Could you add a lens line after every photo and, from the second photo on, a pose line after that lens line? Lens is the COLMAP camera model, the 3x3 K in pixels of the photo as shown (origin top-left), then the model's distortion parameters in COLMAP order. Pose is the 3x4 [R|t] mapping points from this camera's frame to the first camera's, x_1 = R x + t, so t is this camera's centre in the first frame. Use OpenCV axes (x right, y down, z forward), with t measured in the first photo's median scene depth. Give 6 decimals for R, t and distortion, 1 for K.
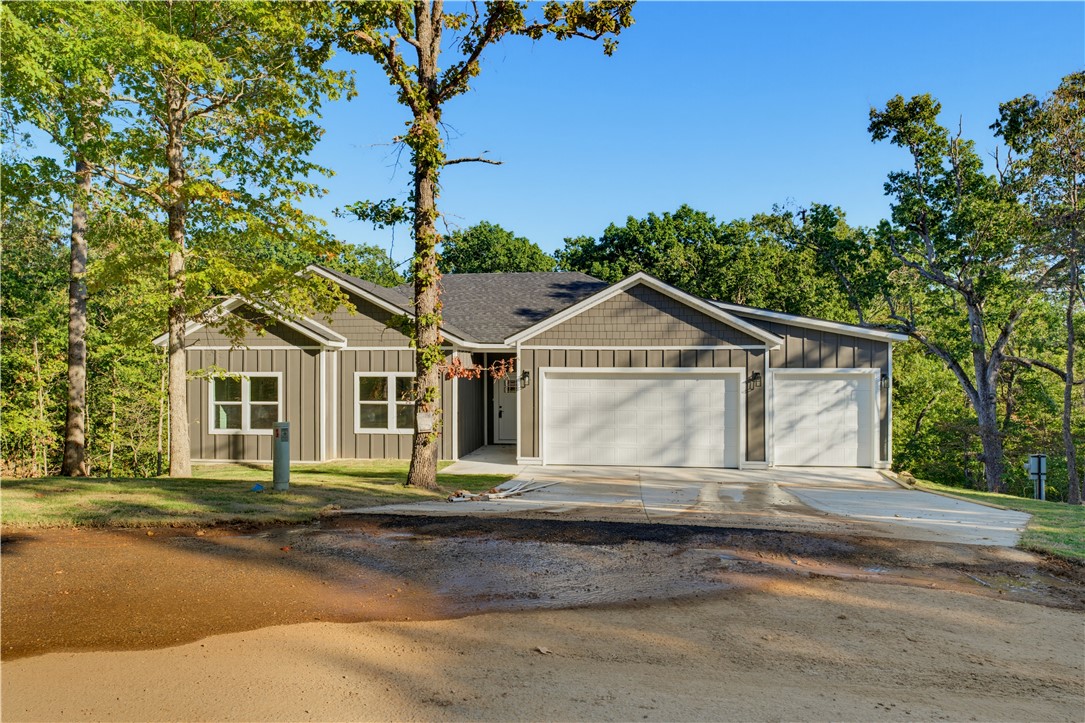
lens RADIAL K [[709.9, 0, 546.8], [0, 709.9, 362.6], [0, 0, 1]] dist [-0.003867, -0.002056]
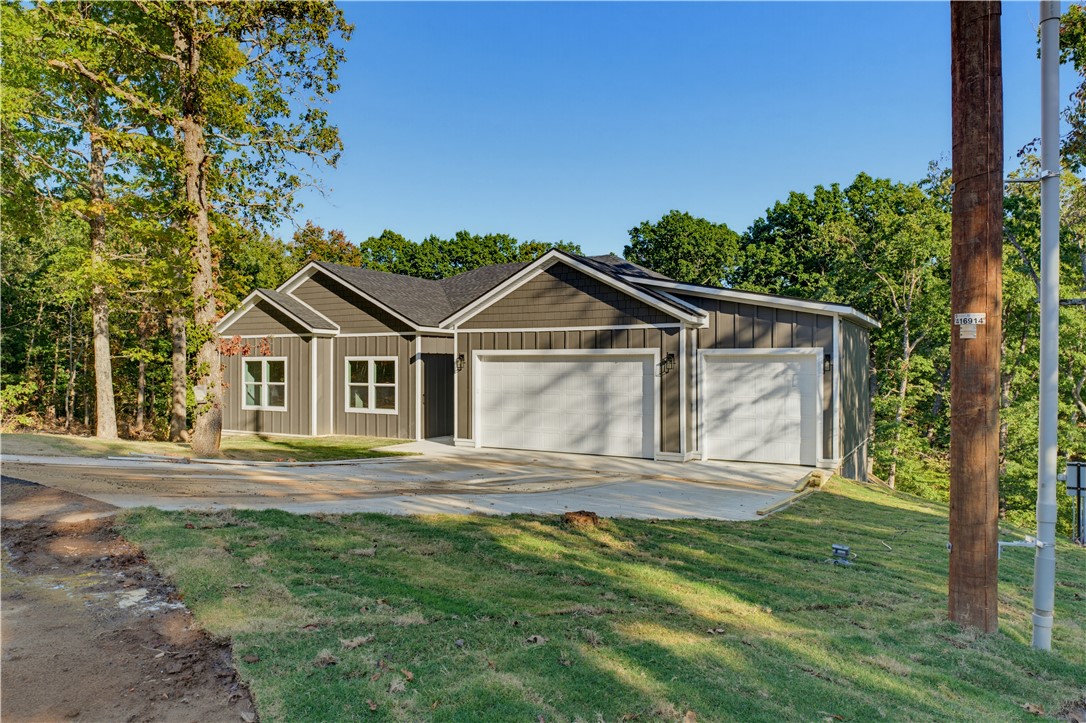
lens RADIAL K [[708.0, 0, 539.4], [0, 708.0, 355.4], [0, 0, 1]] dist [-0.006067, -0.000420]
pose [[0.923907, -0.004962, -0.382585, 0.435346], [0.003829, 0.999986, -0.003724, 0.016949], [0.382598, 0.001976, 0.923913, 0.098537]]
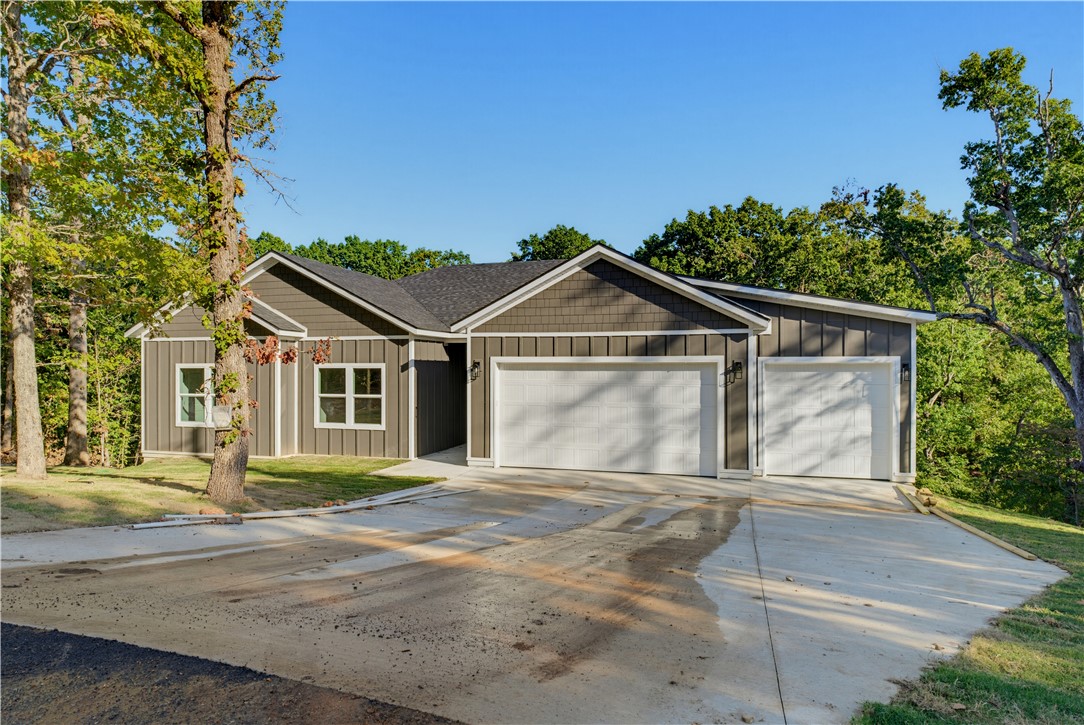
lens RADIAL K [[653.6, 0, 542.0], [0, 653.6, 362.5], [0, 0, 1]] dist [-0.004794, -0.000909]
pose [[0.985606, -0.001530, -0.169054, 0.179767], [0.001477, 0.999999, -0.000438, 0.013013], [0.169054, 0.000182, 0.985607, 0.191552]]
